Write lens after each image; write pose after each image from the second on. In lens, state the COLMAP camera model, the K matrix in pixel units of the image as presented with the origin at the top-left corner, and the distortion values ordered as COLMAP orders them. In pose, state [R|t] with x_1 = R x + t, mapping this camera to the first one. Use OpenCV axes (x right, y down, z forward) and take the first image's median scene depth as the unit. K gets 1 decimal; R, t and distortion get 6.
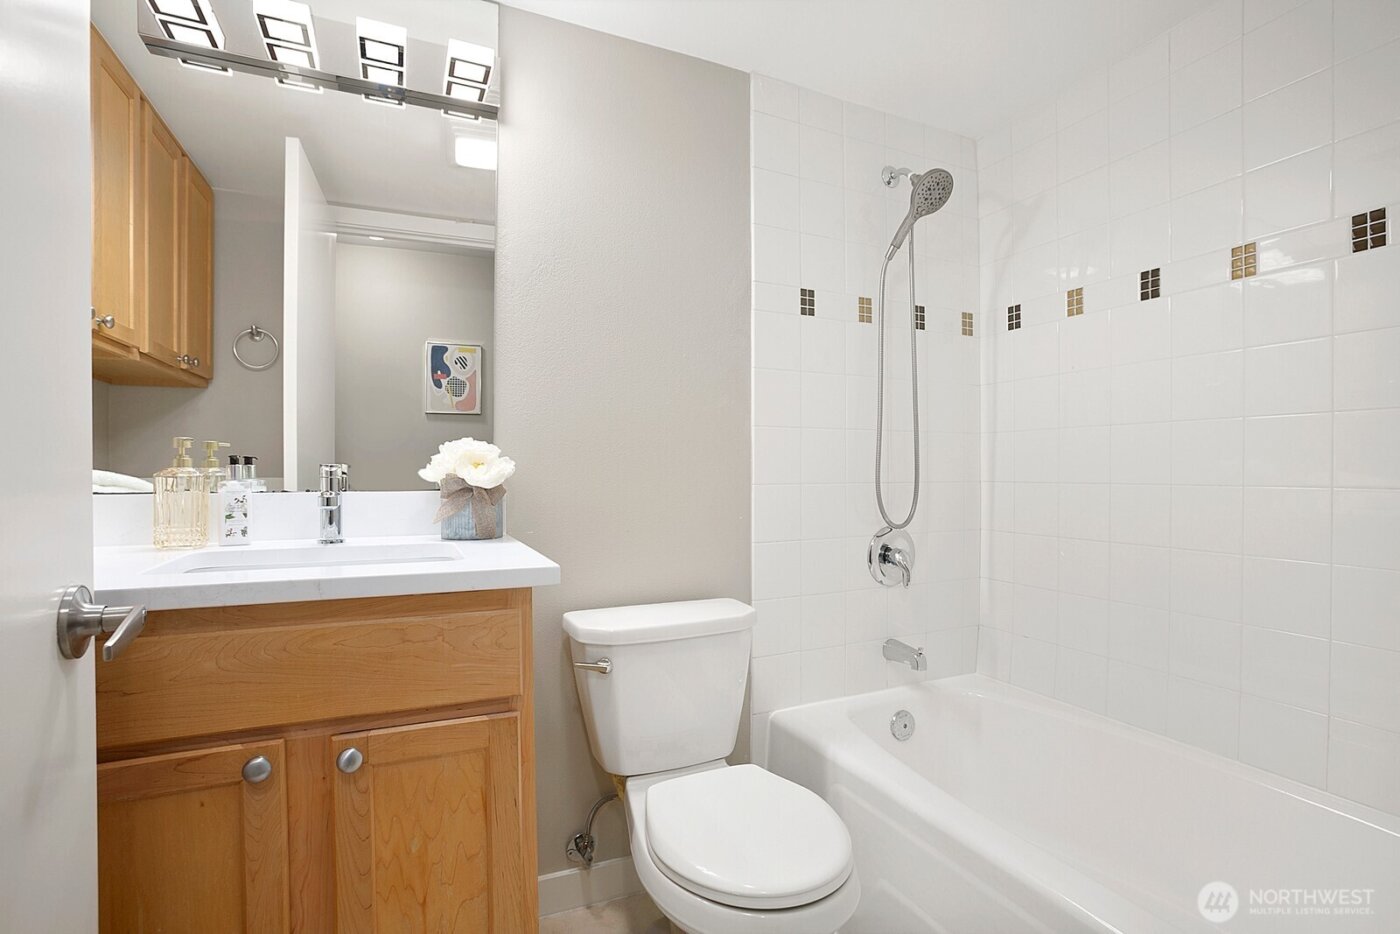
lens RADIAL K [[677.3, 0, 698.5], [0, 677.3, 472.0], [0, 0, 1]] dist [-0.077105, 0.032015]
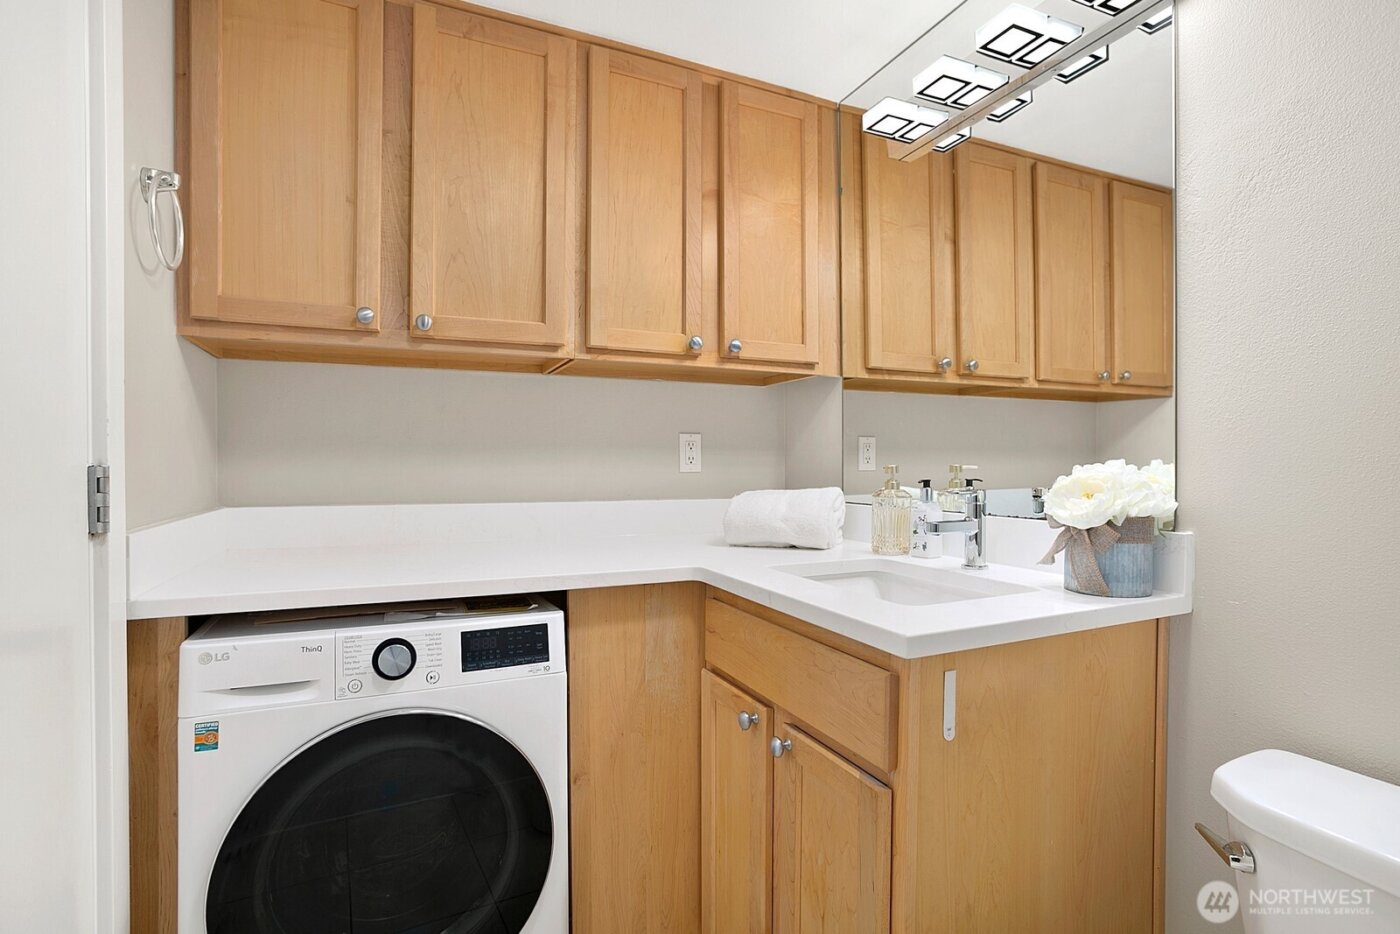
lens RADIAL K [[677.3, 0, 698.5], [0, 677.3, 472.0], [0, 0, 1]] dist [-0.077105, 0.032015]
pose [[-0.012387, 0.011826, -0.999853, 0.480613], [-0.006062, 0.999911, 0.011902, -0.050458], [0.999905, 0.006208, -0.012314, 0.623796]]
